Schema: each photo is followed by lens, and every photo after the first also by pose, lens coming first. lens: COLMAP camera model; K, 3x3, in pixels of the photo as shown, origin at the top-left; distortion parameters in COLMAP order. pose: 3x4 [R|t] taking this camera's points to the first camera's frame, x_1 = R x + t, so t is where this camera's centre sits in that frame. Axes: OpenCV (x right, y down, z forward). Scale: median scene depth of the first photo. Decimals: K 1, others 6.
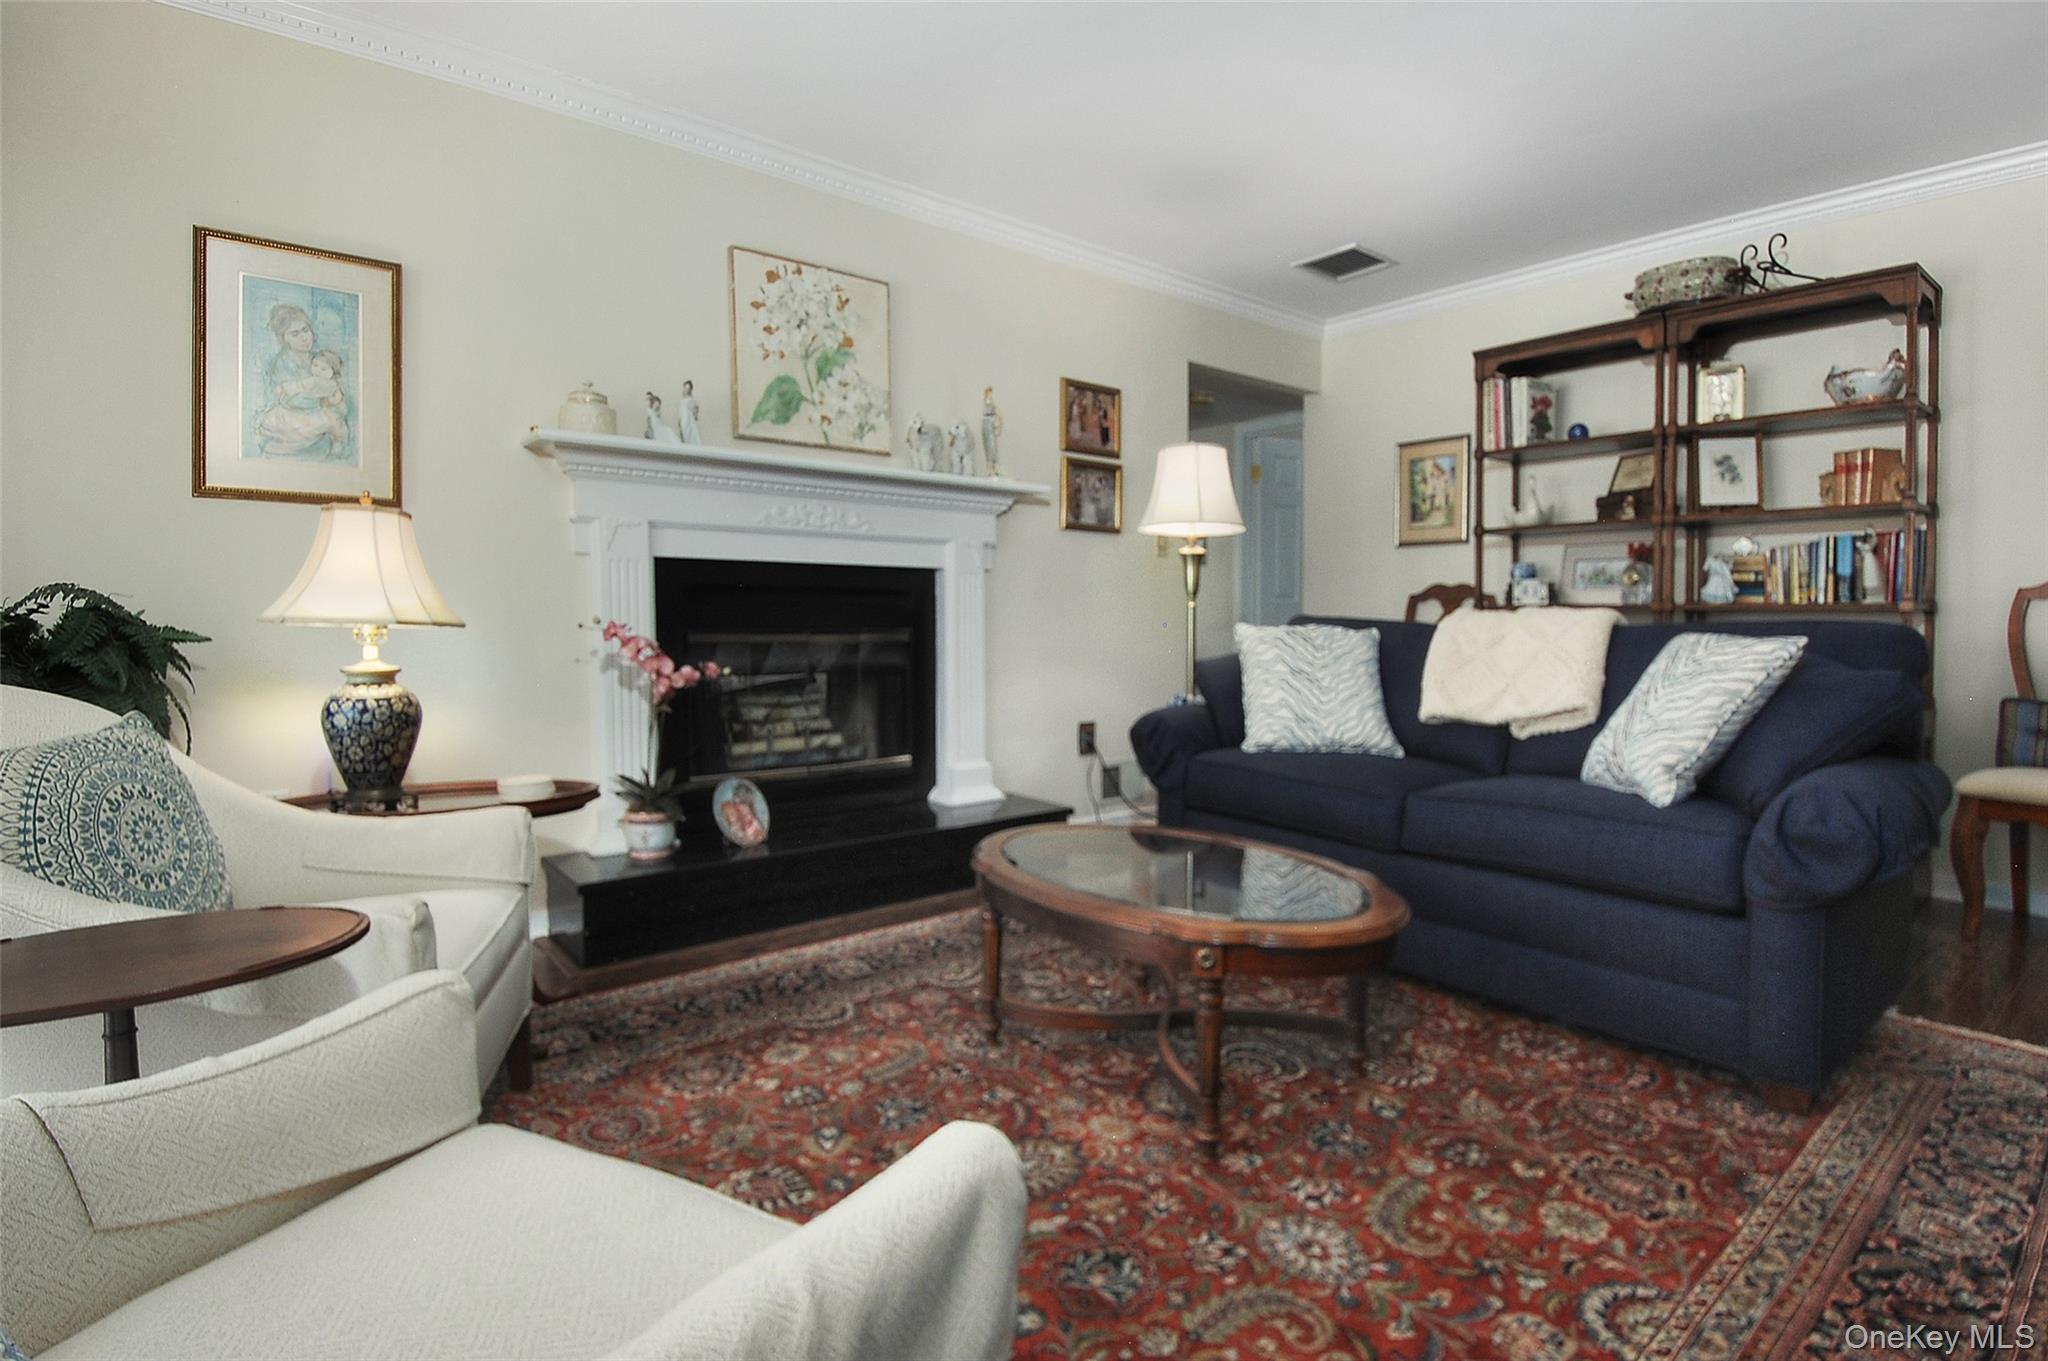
lens RADIAL K [[993.2, 0, 958.0], [0, 993.2, 674.4], [0, 0, 1]] dist [0.002455, -0.010808]
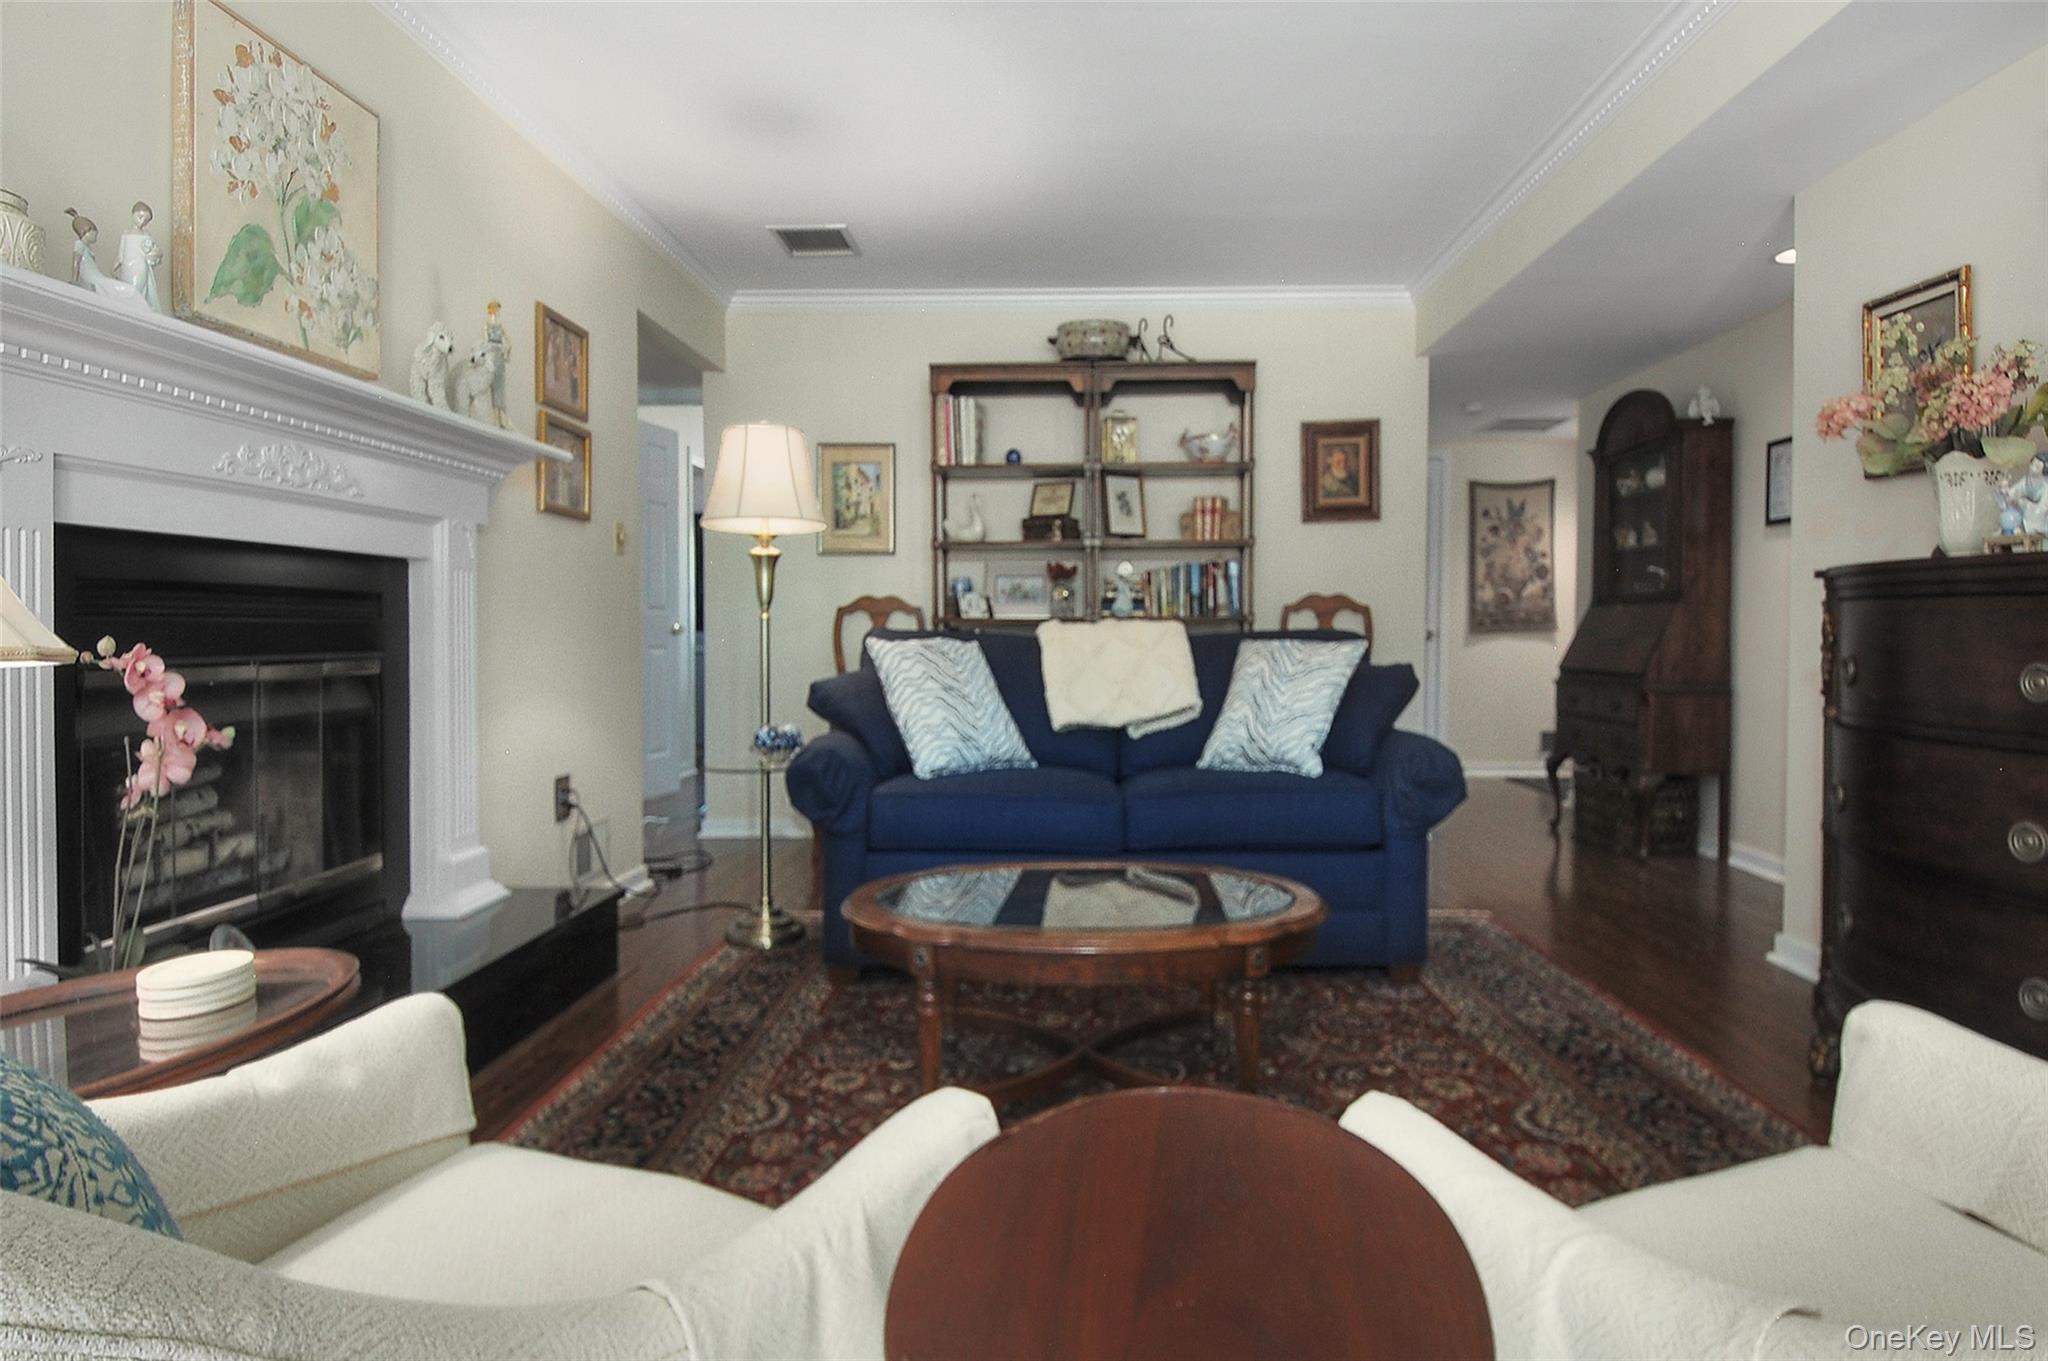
lens RADIAL K [[1179.7, 0, 1116.9], [0, 1179.7, 685.8], [0, 0, 1]] dist [0.026333, -0.072744]
pose [[0.598250, -0.044162, 0.800091, -0.395828], [0.054617, 0.998405, 0.014269, -0.010697], [-0.799446, 0.035162, 0.599708, 0.179210]]
